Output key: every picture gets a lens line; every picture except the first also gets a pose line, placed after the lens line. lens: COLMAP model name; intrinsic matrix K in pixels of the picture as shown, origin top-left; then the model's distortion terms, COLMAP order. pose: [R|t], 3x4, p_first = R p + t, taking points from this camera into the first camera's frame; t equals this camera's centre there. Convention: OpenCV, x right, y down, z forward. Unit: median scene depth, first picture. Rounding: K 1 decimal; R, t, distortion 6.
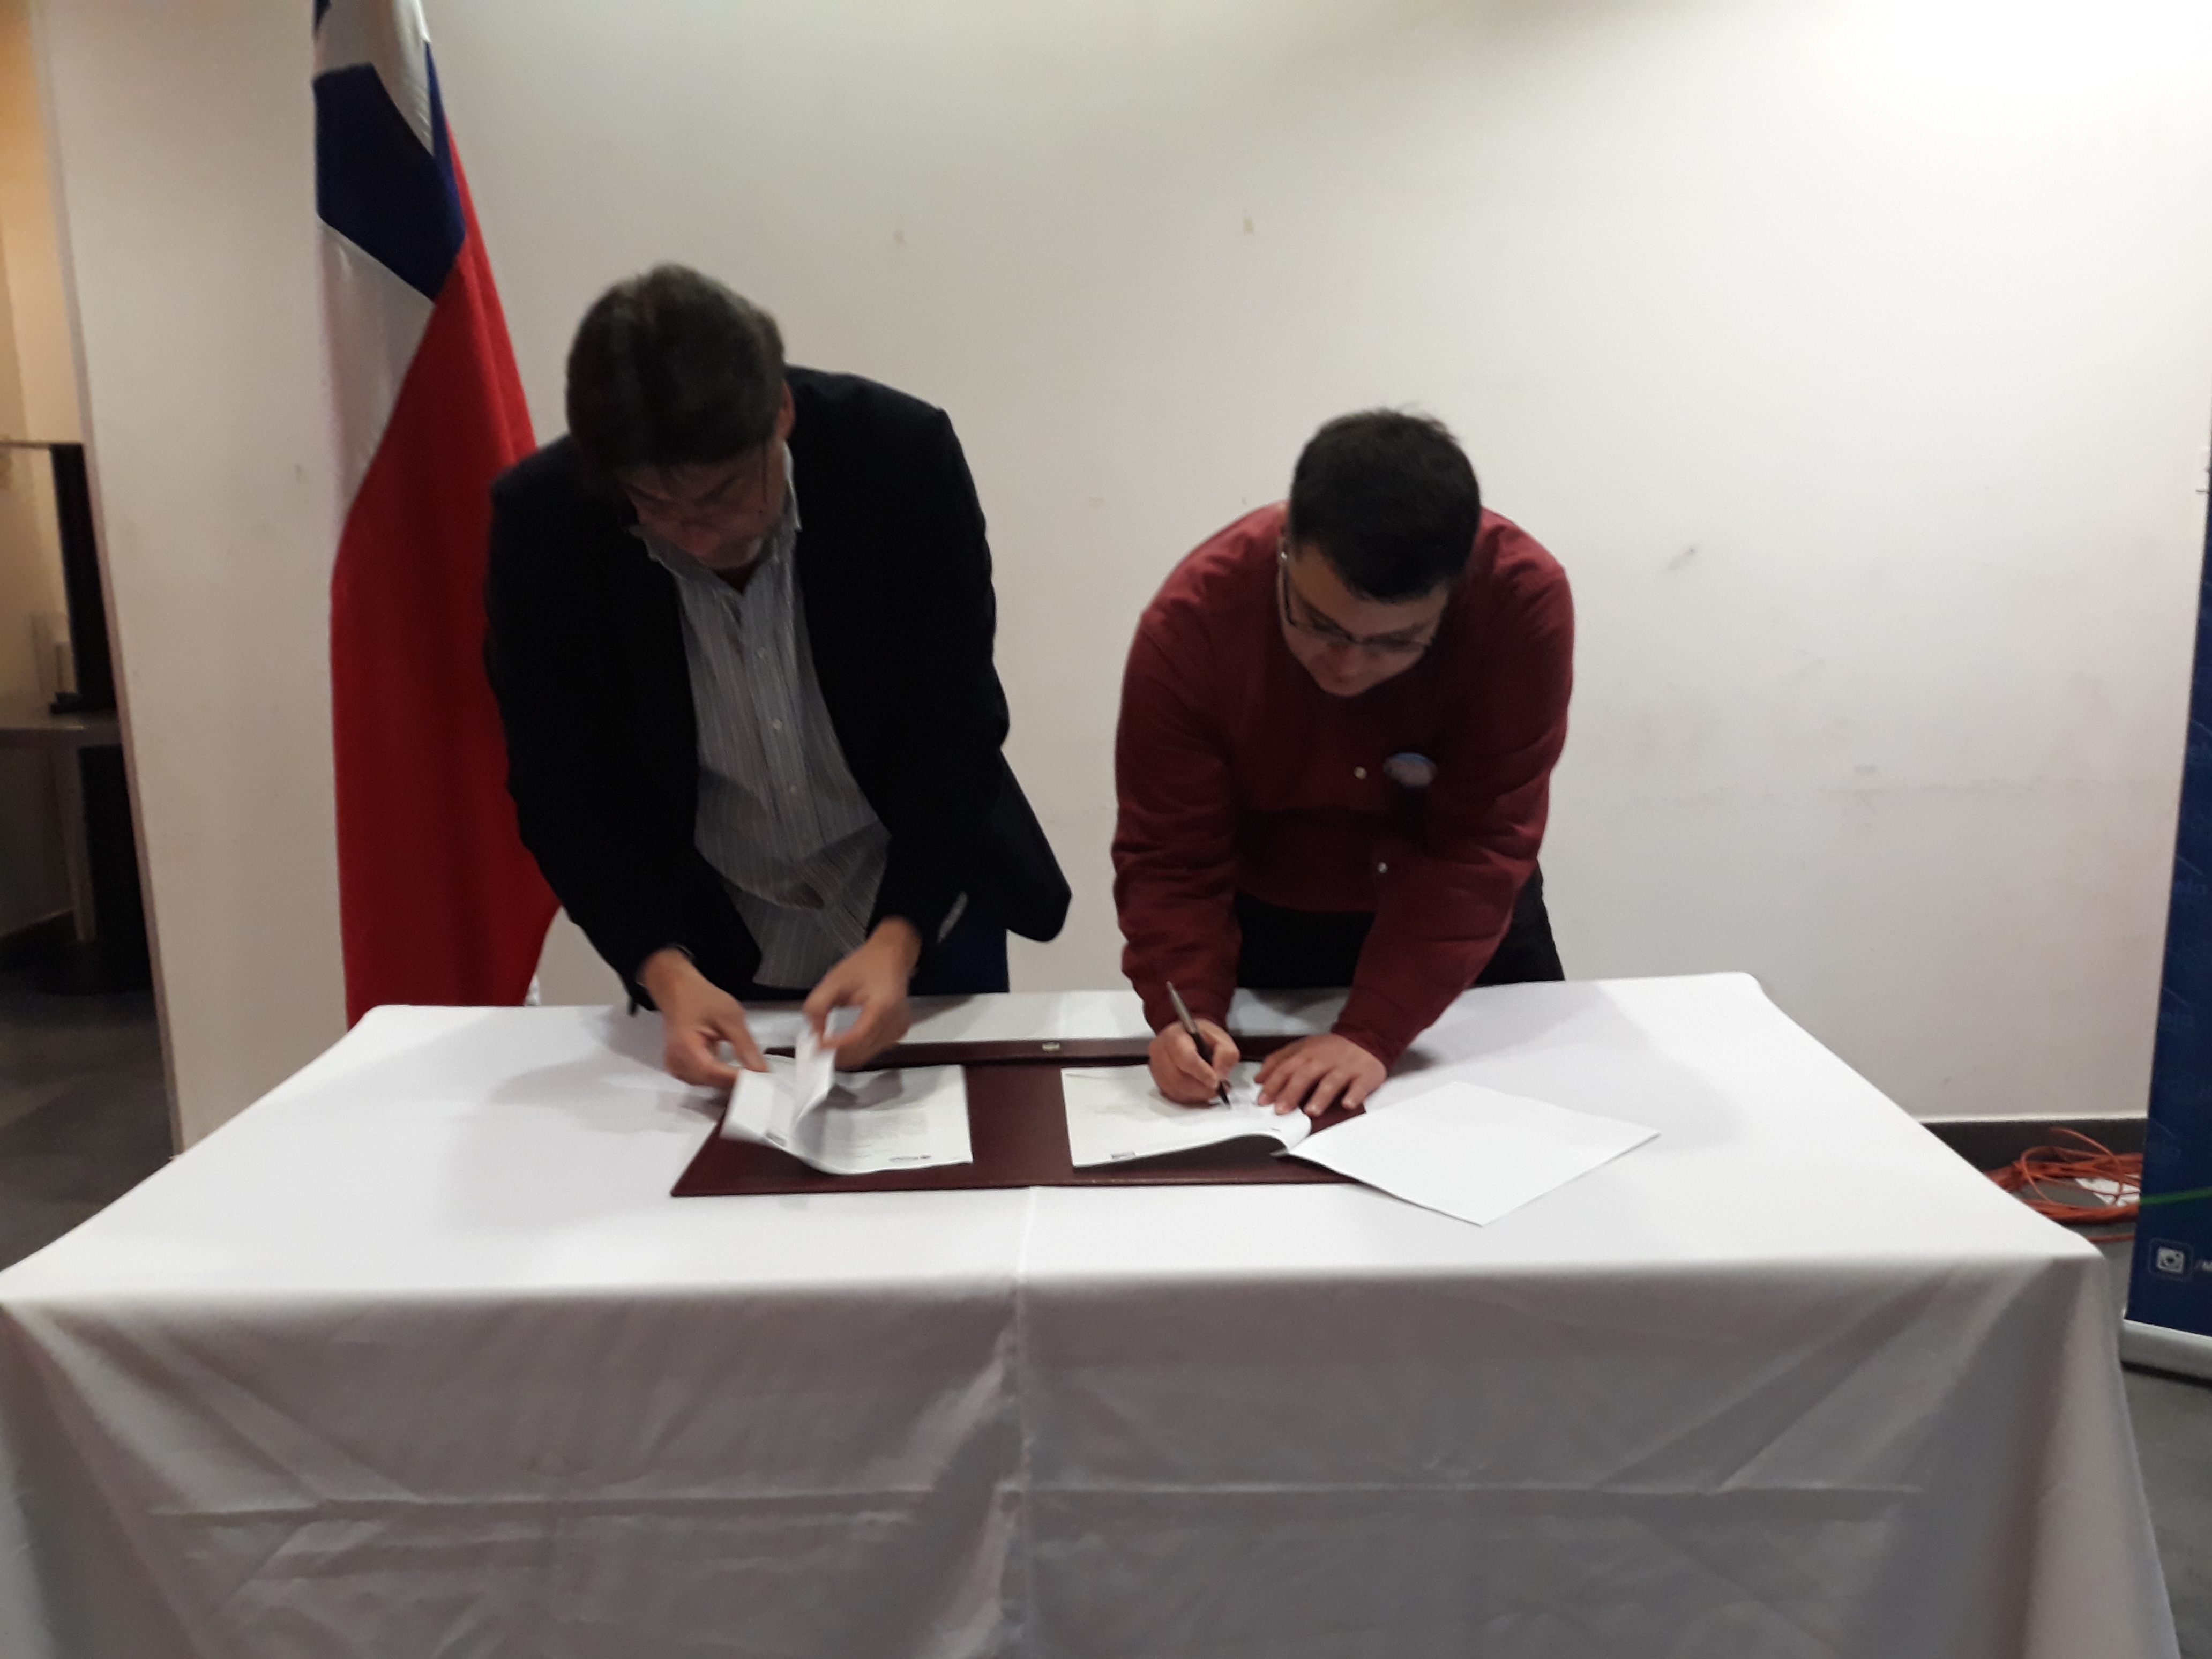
lens RADIAL K [[1766.1, 0, 1106.0], [0, 1766.1, 829.5], [0, 0, 1]] dist [0.001795, -0.003243]
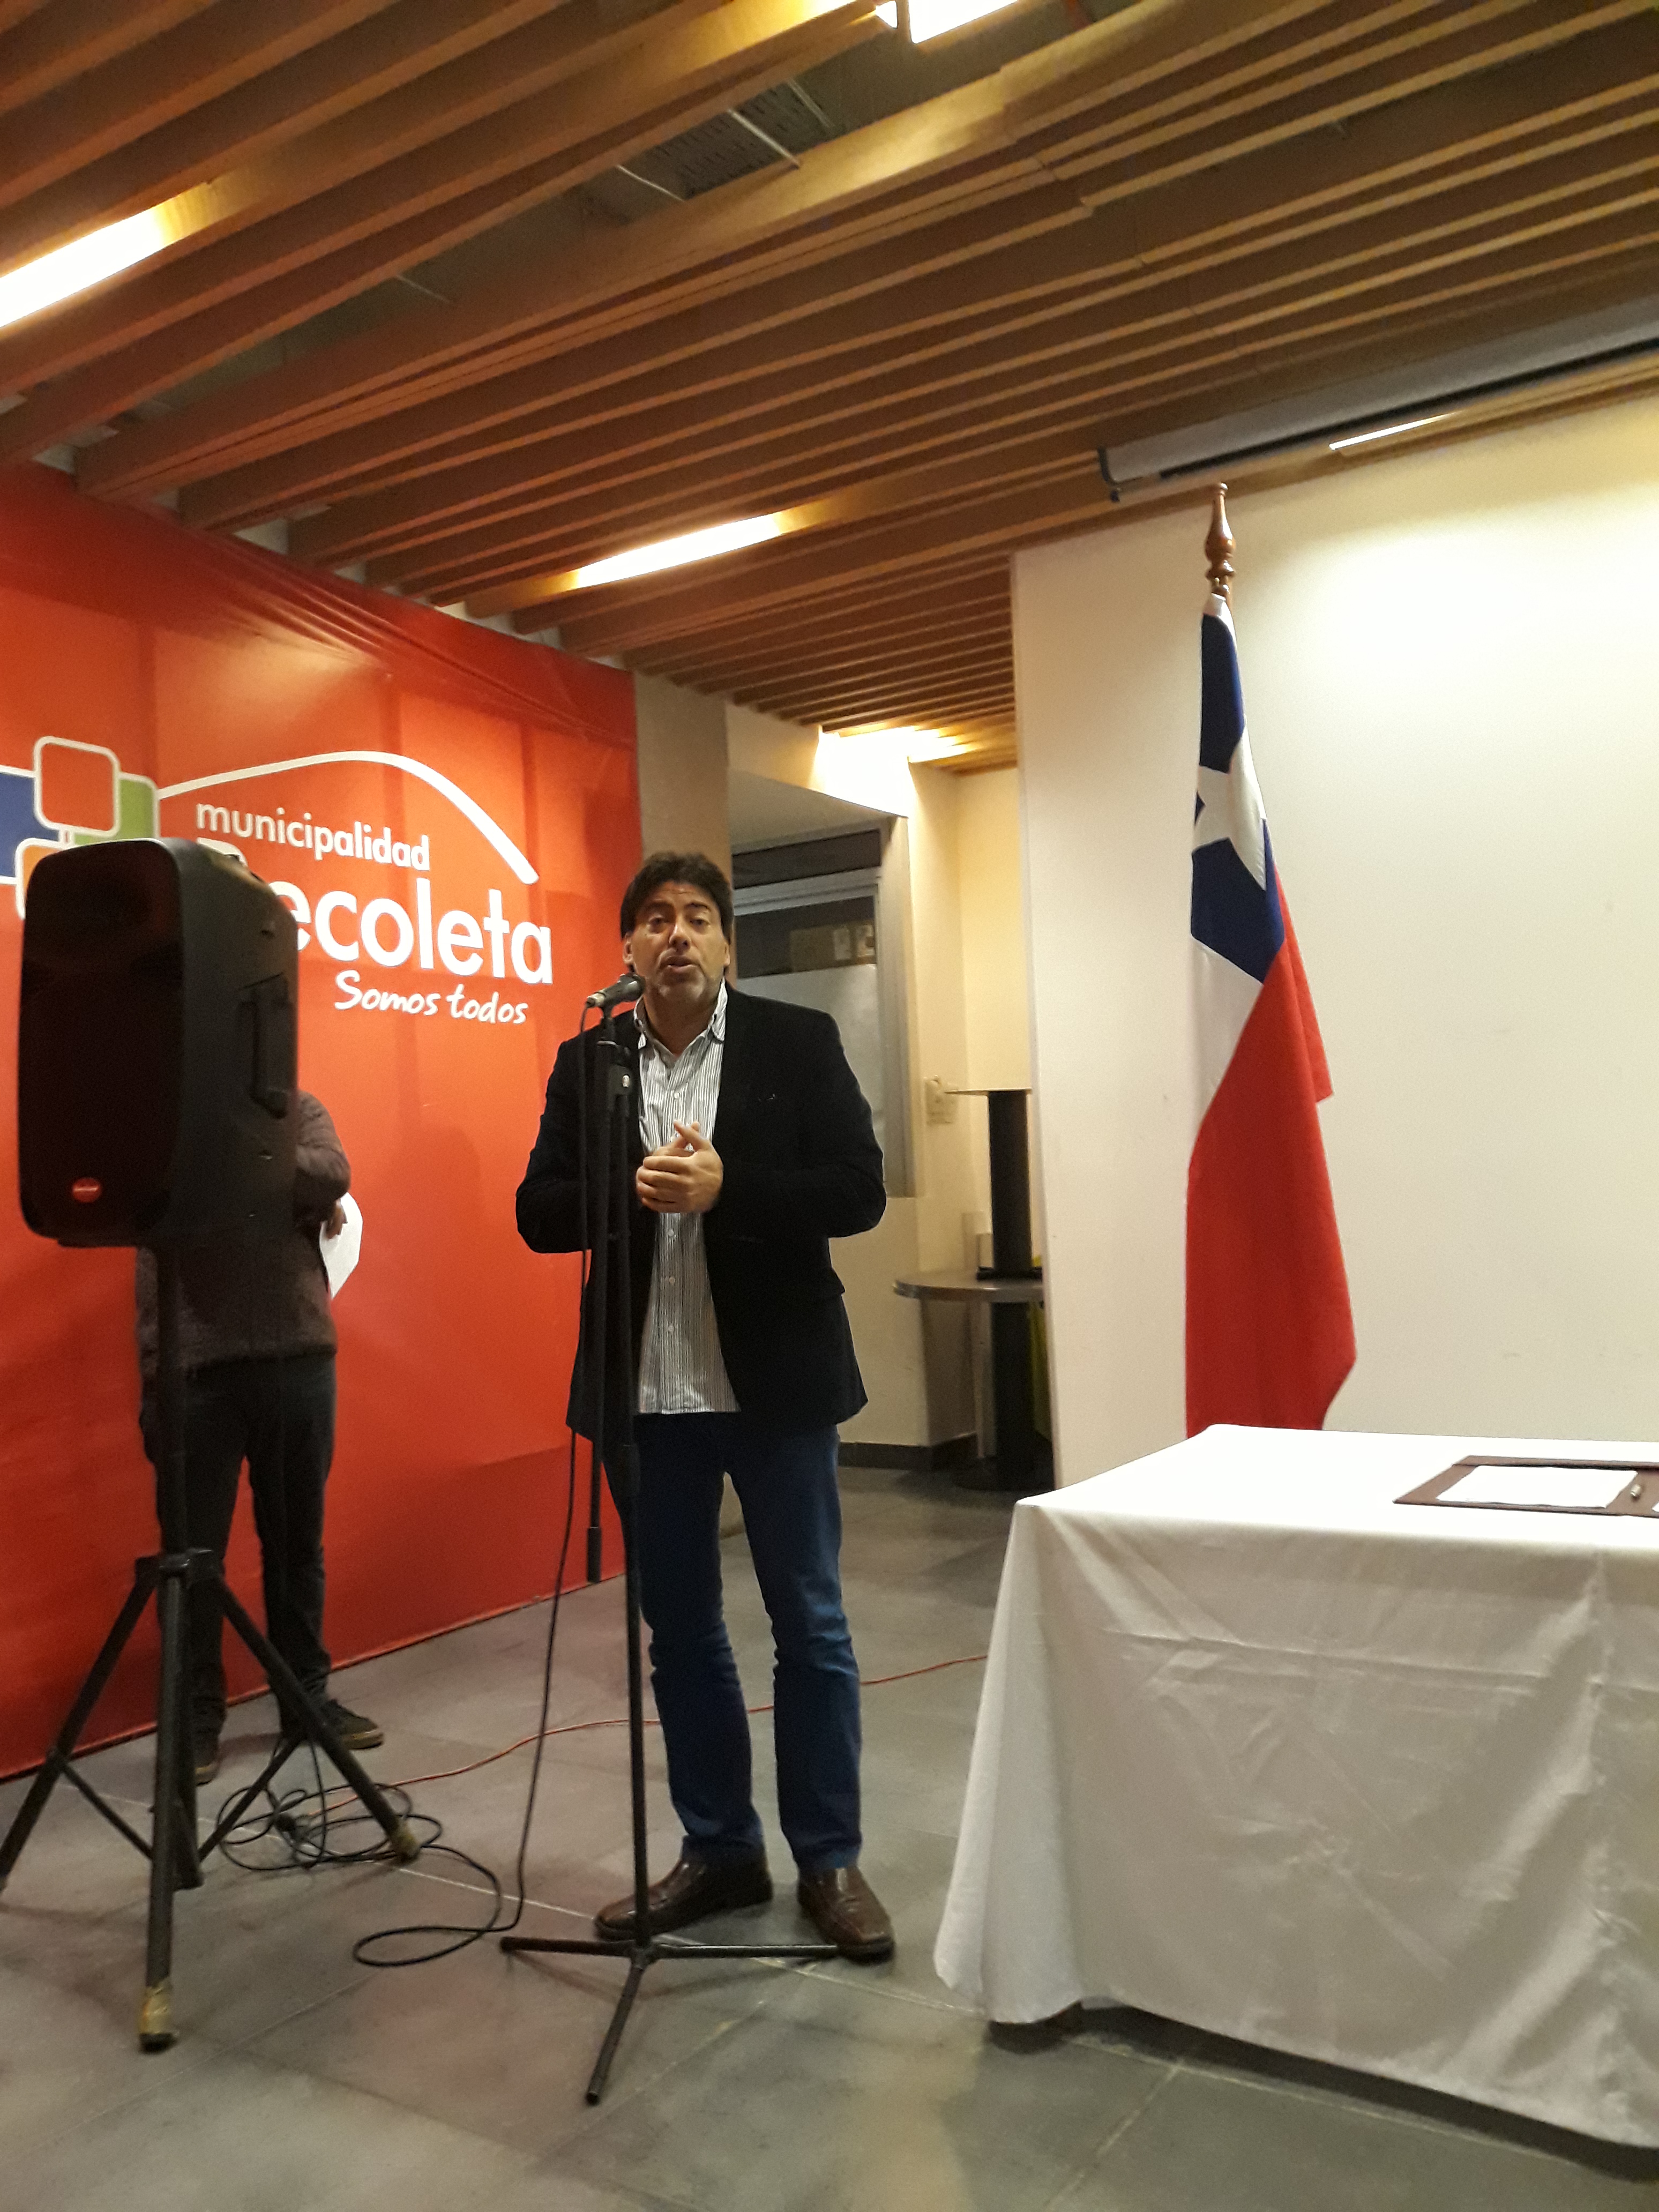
lens RADIAL K [[1766.1, 0, 829.5], [0, 1766.1, 1106.0], [0, 0, 1]] dist [0.001795, -0.003243]
pose [[0.835545, -0.031783, -0.548502, 0.259644], [-0.079695, 0.980756, -0.178232, 0.197319], [0.543612, 0.192634, 0.816932, -0.792497]]
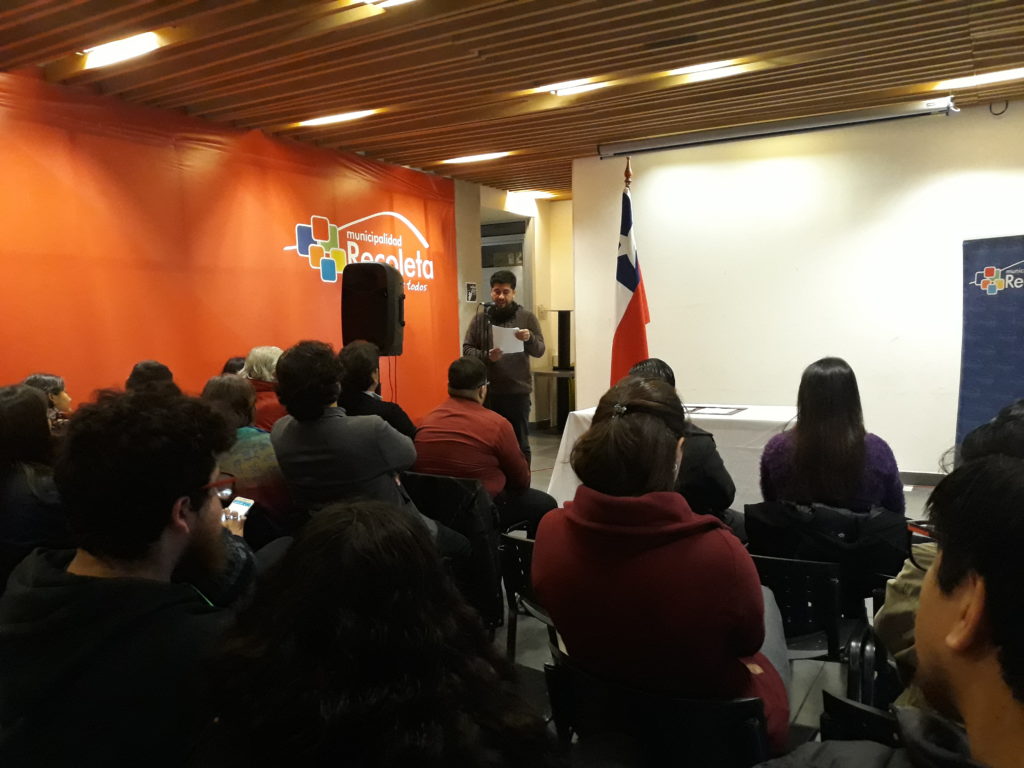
lens RADIAL K [[811.3, 0, 552.1], [0, 811.3, 384.9], [0, 0, 1]] dist [0.207795, -0.000799]
pose [[0.883989, 0.043190, -0.465509, 1.275648], [-0.089778, 0.992874, -0.078366, 0.471643], [0.458807, 0.111067, 0.881567, -2.878510]]
